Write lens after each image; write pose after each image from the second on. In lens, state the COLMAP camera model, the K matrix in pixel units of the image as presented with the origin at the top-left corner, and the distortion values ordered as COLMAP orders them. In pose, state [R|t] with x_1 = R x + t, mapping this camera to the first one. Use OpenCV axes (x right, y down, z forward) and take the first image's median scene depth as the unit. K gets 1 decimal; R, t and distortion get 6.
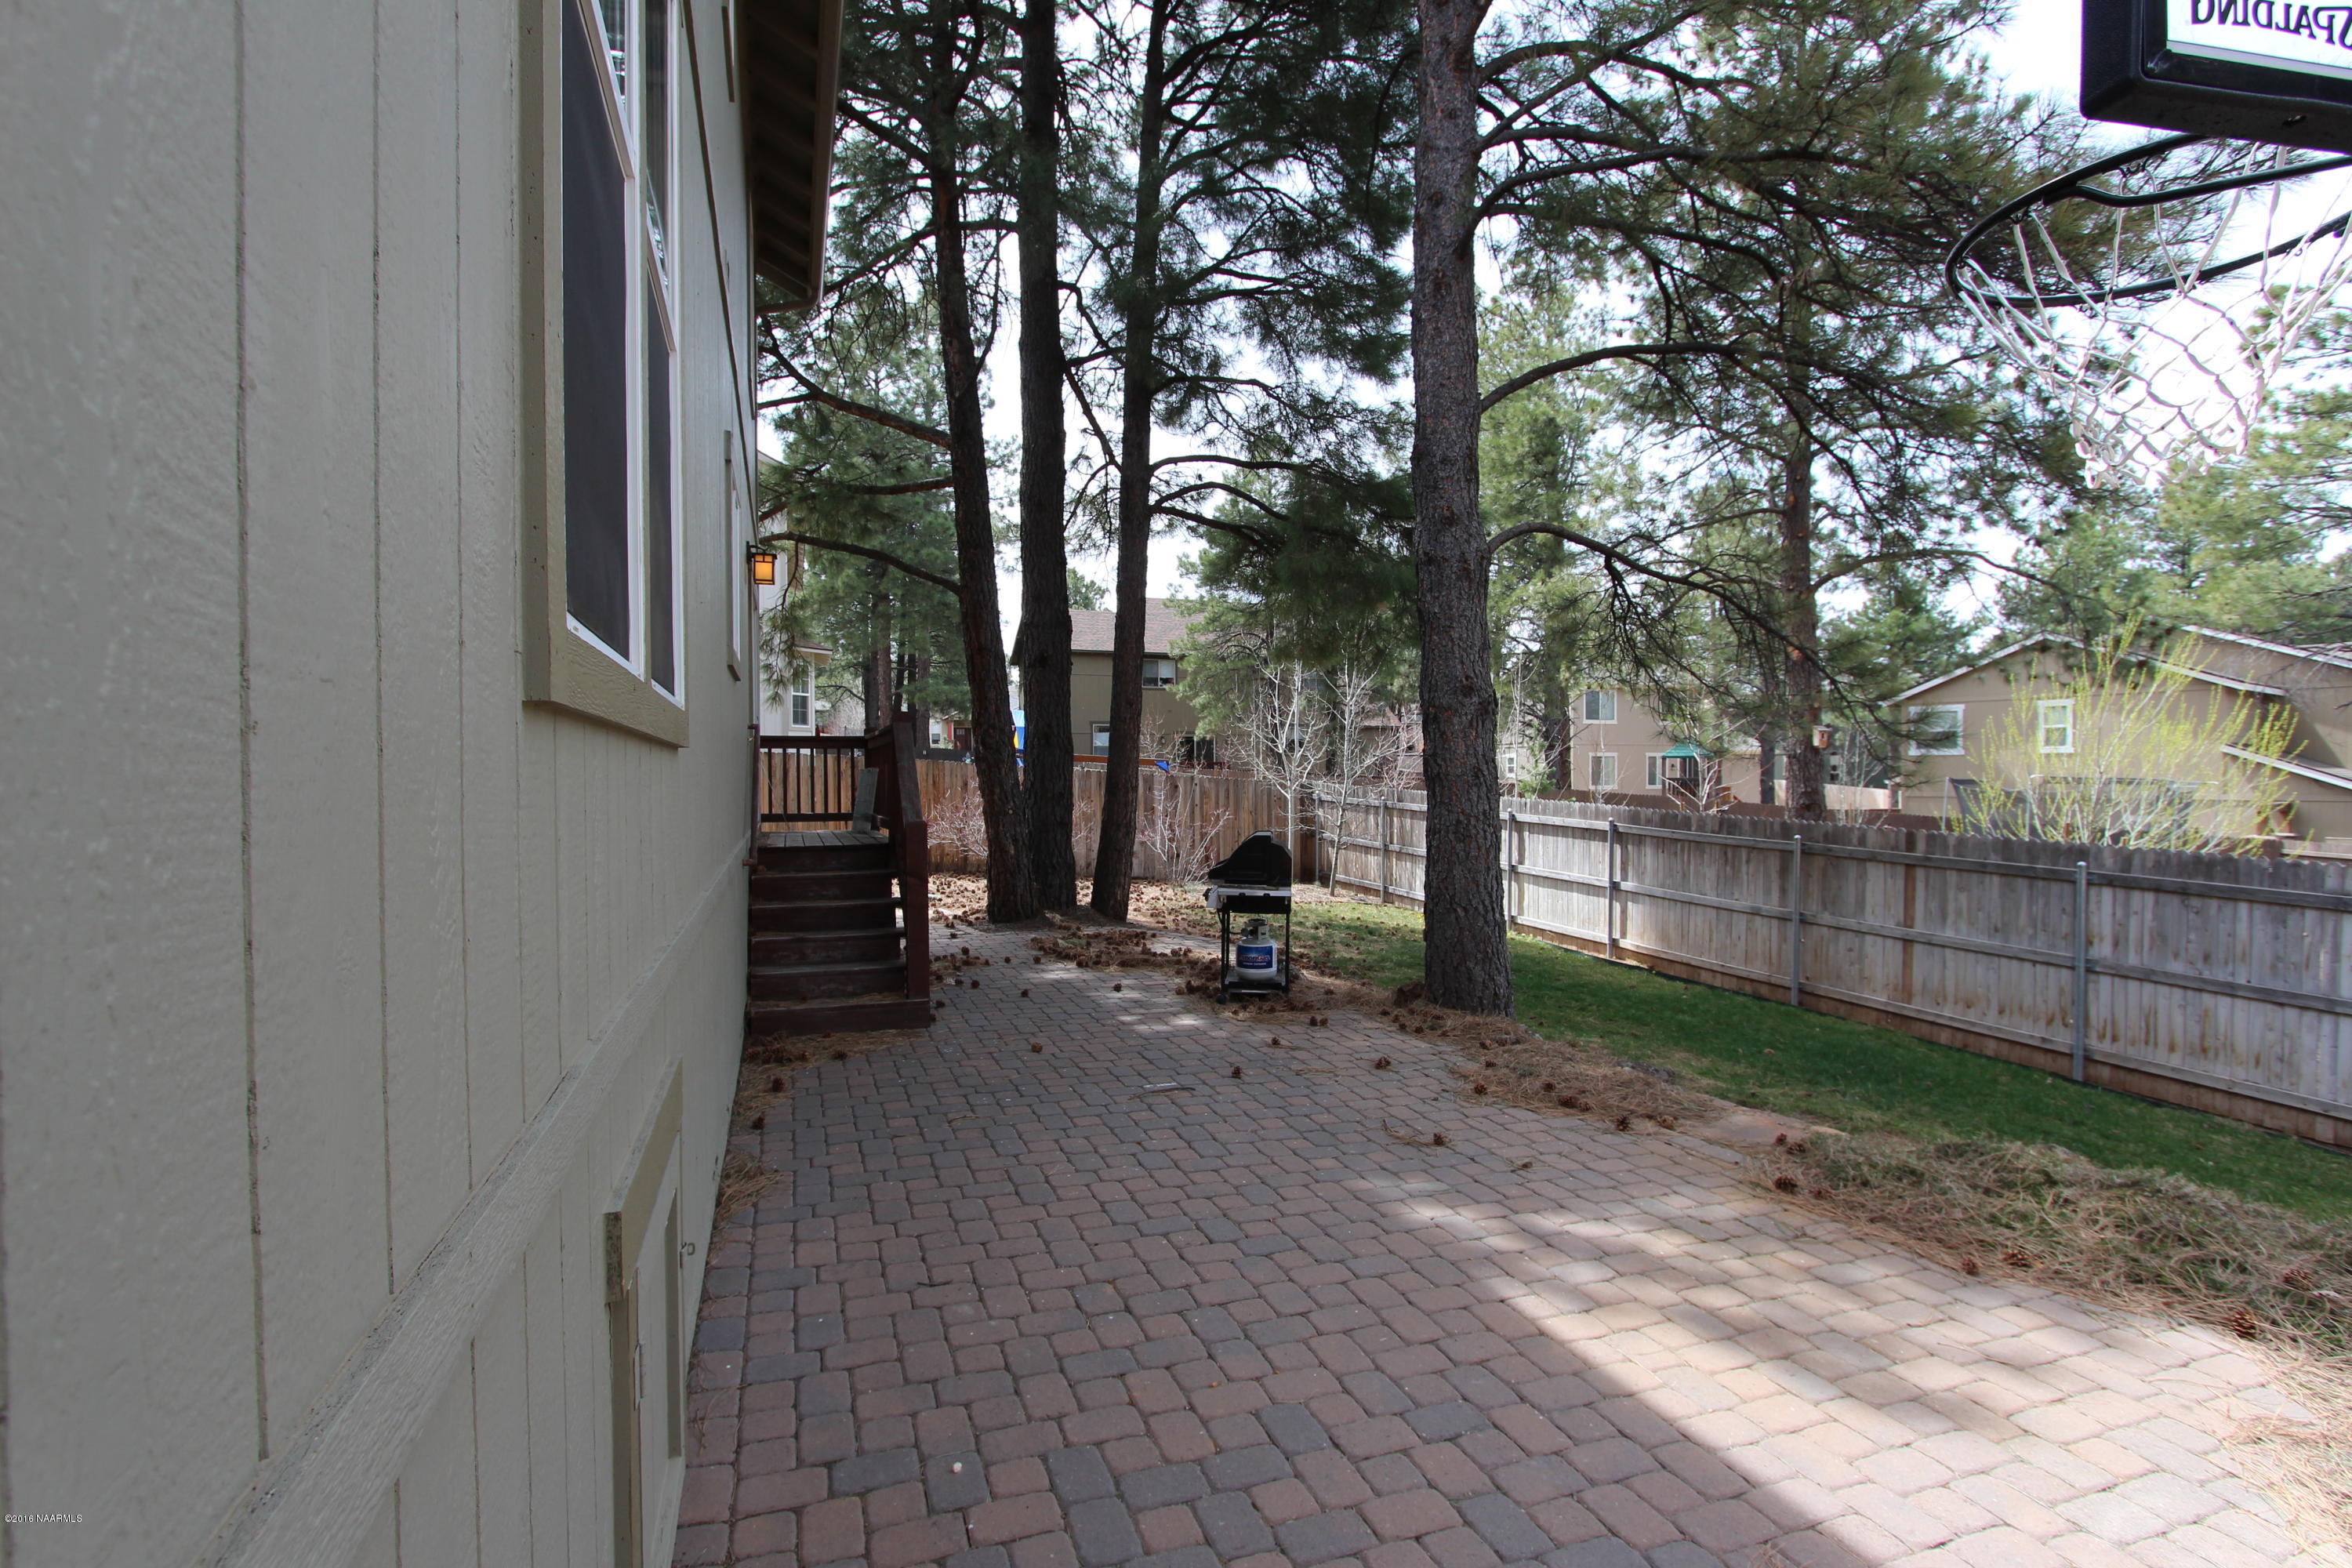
lens RADIAL K [[1094.8, 0, 1173.5], [0, 1094.8, 797.8], [0, 0, 1]] dist [-0.022336, 0.004243]
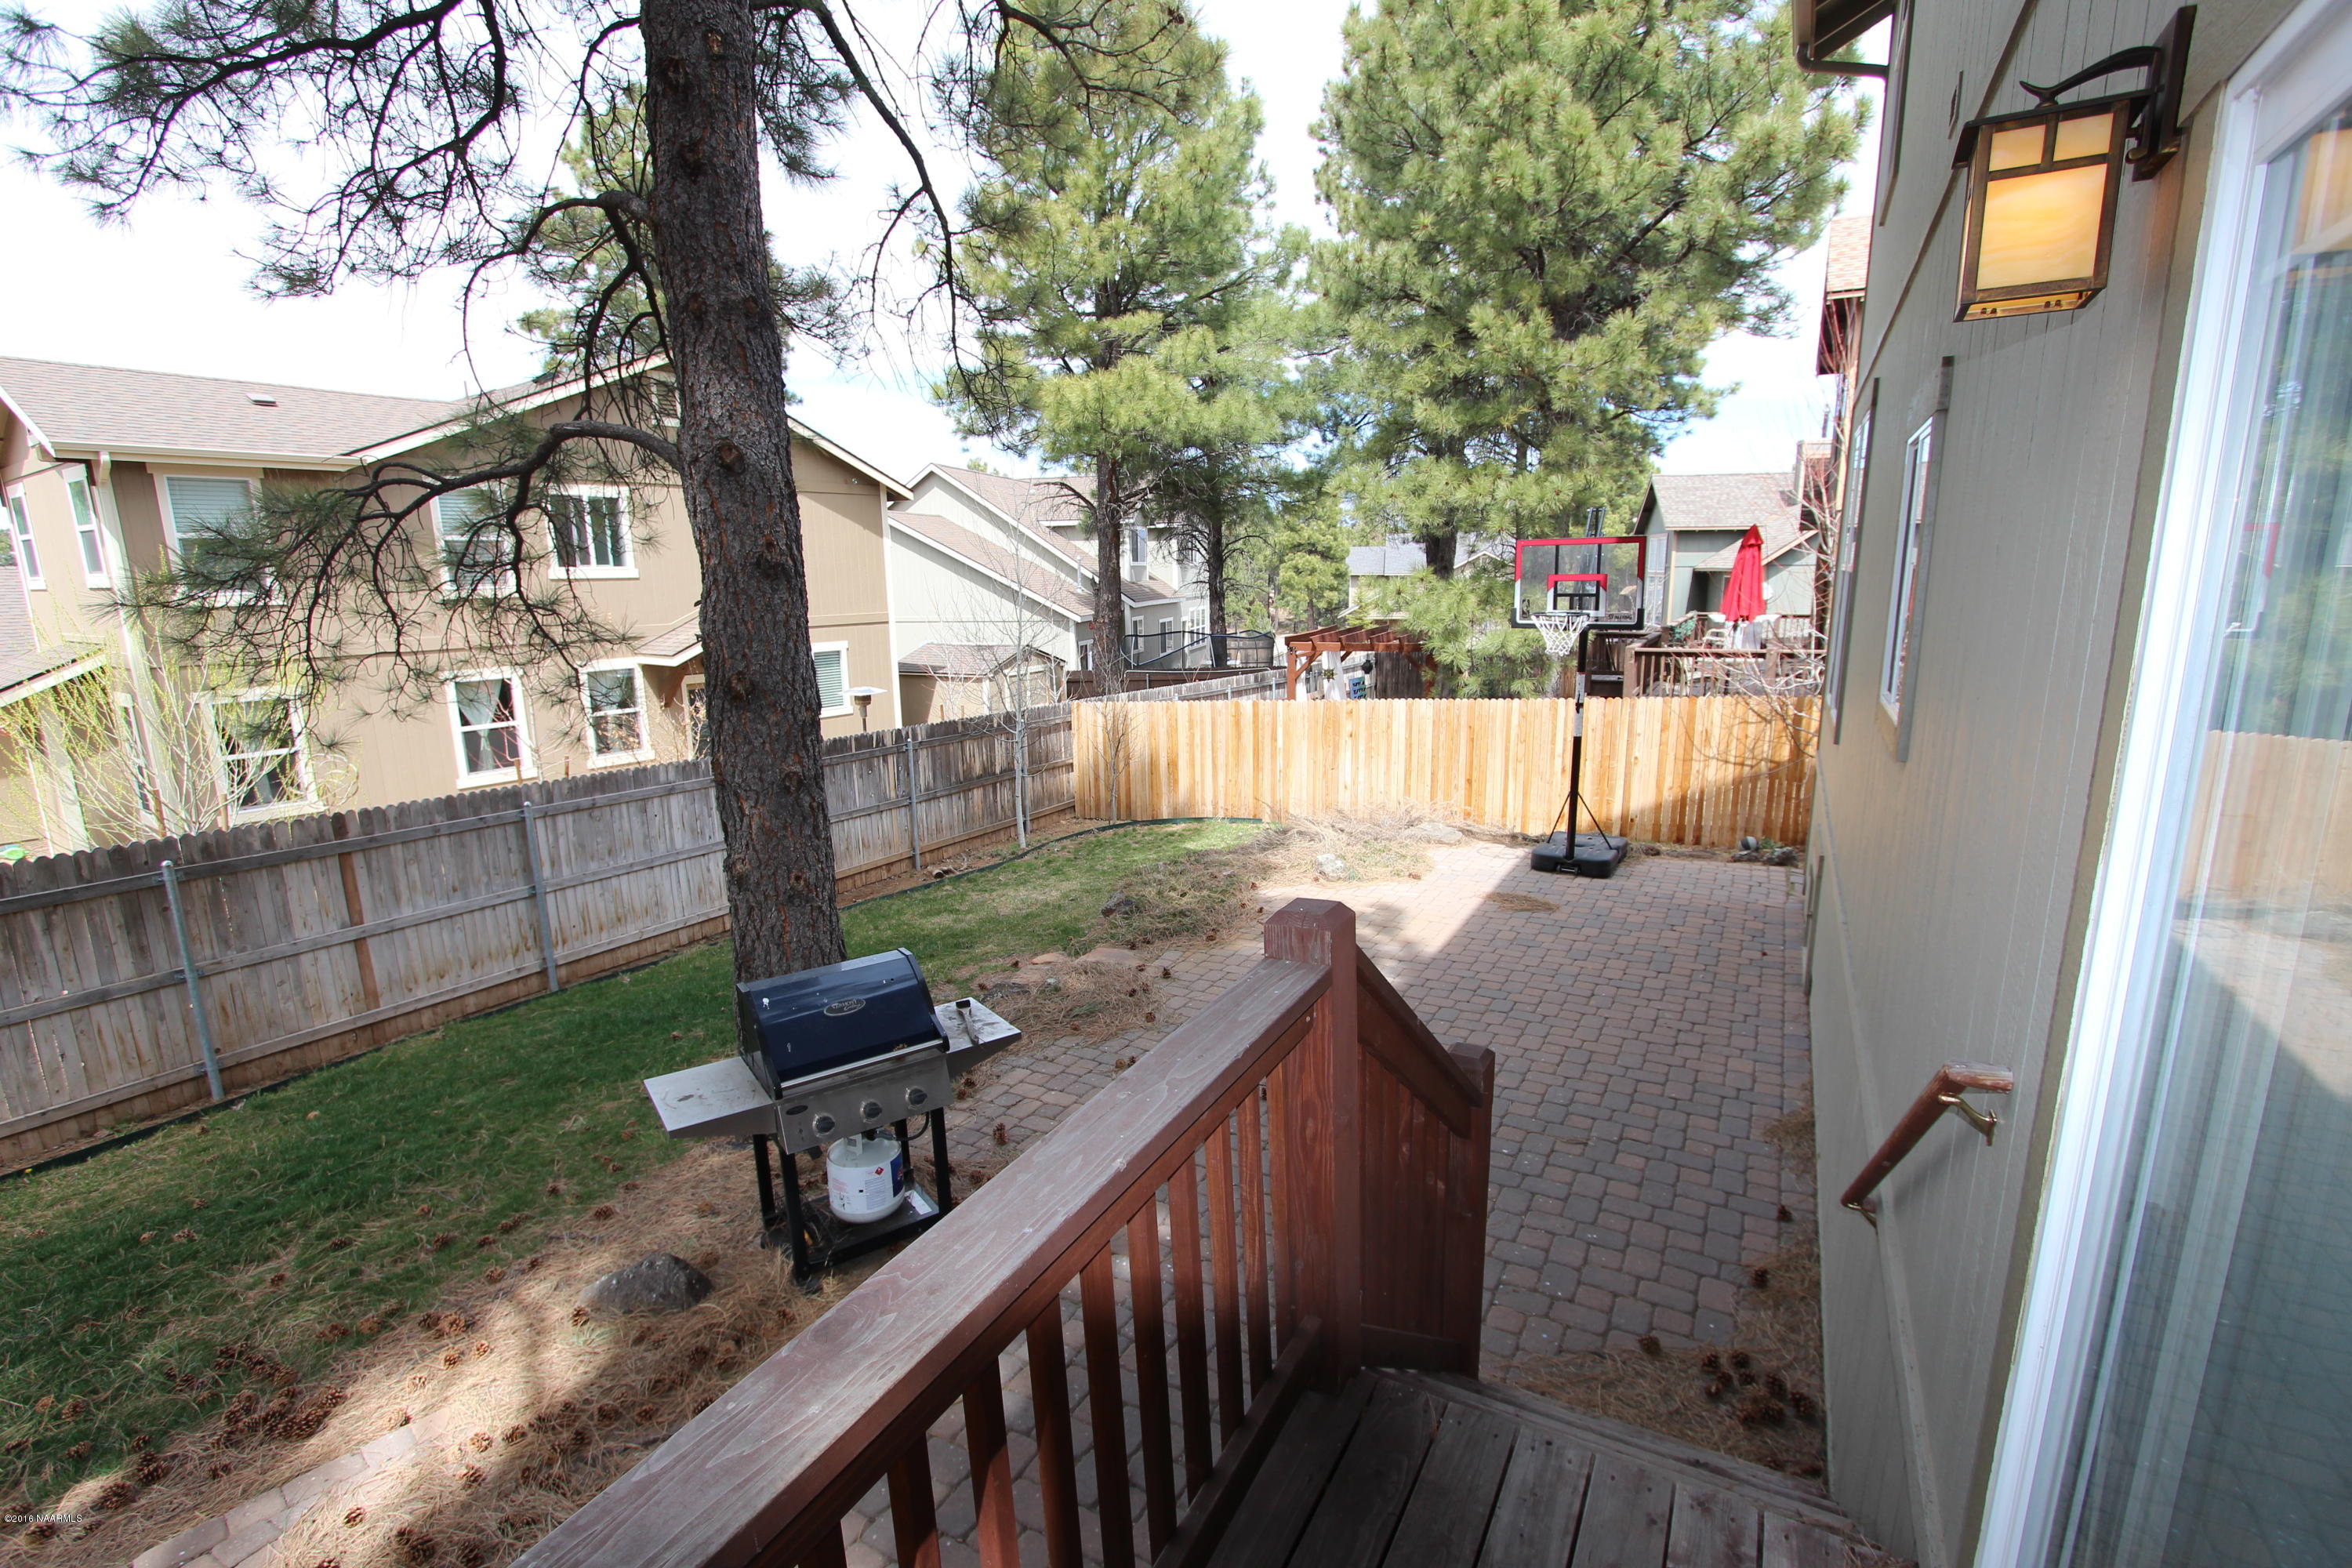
lens RADIAL K [[1078.4, 0, 1172.3], [0, 1078.4, 809.8], [0, 0, 1]] dist [-0.015103, 0.000464]
pose [[-0.659098, -0.147211, 0.737509, -0.371089], [0.033110, 0.974024, 0.224010, -0.141936], [-0.751328, 0.172063, -0.637103, 1.075580]]
